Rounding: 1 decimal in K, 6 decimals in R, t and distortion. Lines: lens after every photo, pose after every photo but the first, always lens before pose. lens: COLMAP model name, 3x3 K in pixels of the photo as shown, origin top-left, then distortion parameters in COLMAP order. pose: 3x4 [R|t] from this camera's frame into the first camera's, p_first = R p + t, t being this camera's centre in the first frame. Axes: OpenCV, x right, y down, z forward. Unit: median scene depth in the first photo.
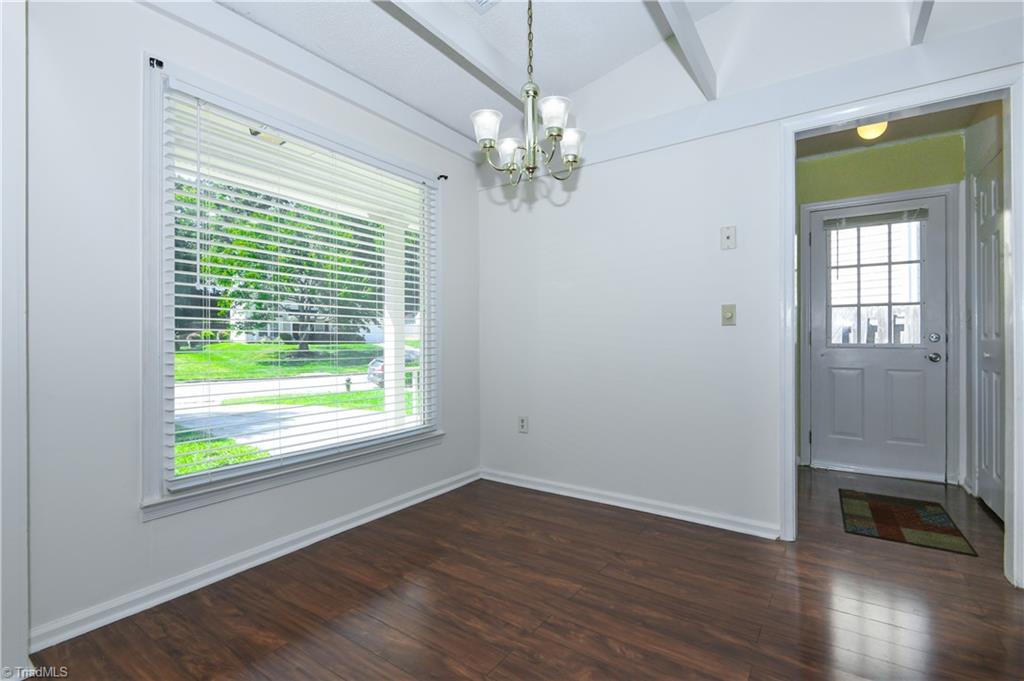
lens RADIAL K [[469.4, 0, 512.3], [0, 469.4, 338.4], [0, 0, 1]] dist [0.002609, 0.000230]
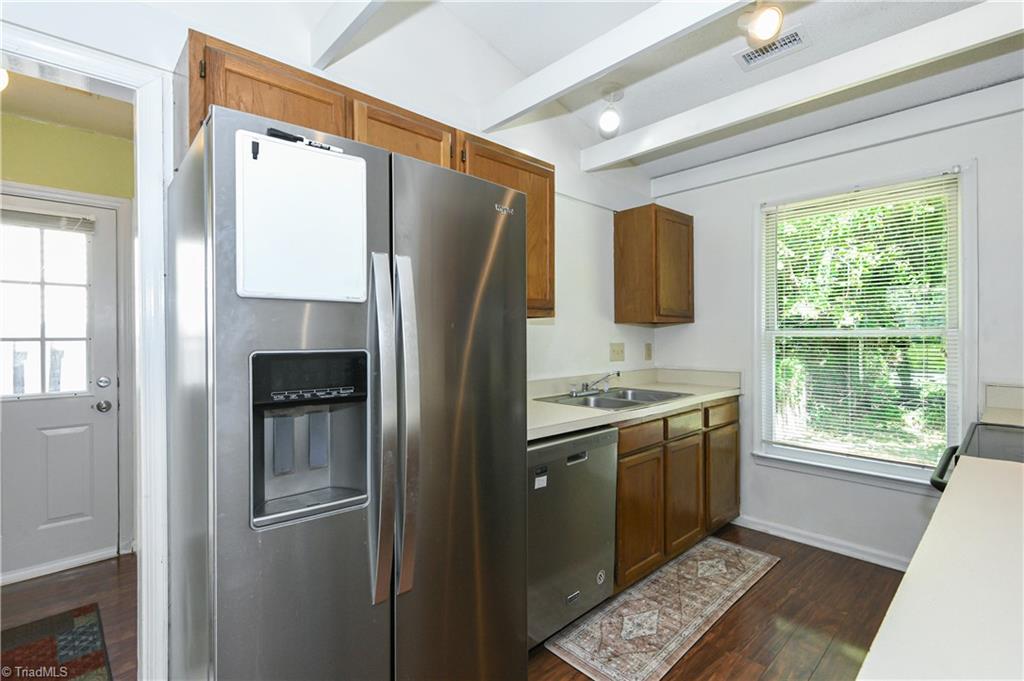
lens RADIAL K [[469.4, 0, 512.3], [0, 469.4, 338.4], [0, 0, 1]] dist [0.002609, 0.000230]
pose [[0.216624, -0.004309, 0.976245, 0.321284], [0.000110, 0.999990, 0.004390, -0.100319], [-0.976255, -0.000844, 0.216623, 0.171500]]
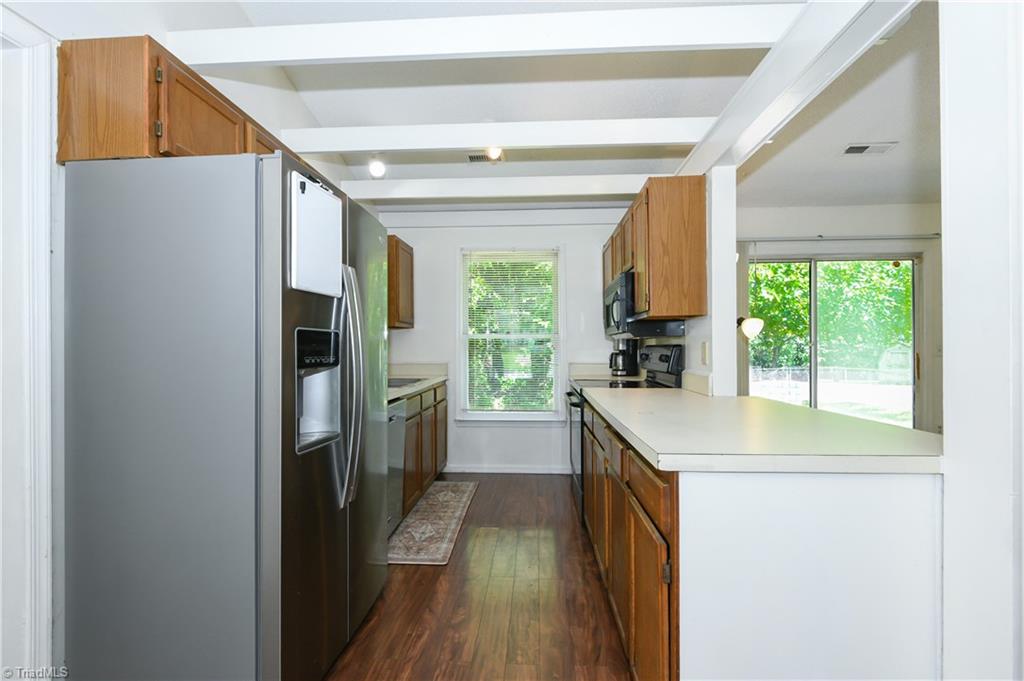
lens RADIAL K [[470.4, 0, 510.0], [0, 470.4, 345.0], [0, 0, 1]] dist [0.000772, -0.004938]
pose [[-0.519765, 0.006572, 0.854284, 0.057973], [-0.001410, 0.999962, -0.008551, -0.063631], [-0.854308, -0.005649, -0.519736, 0.535387]]
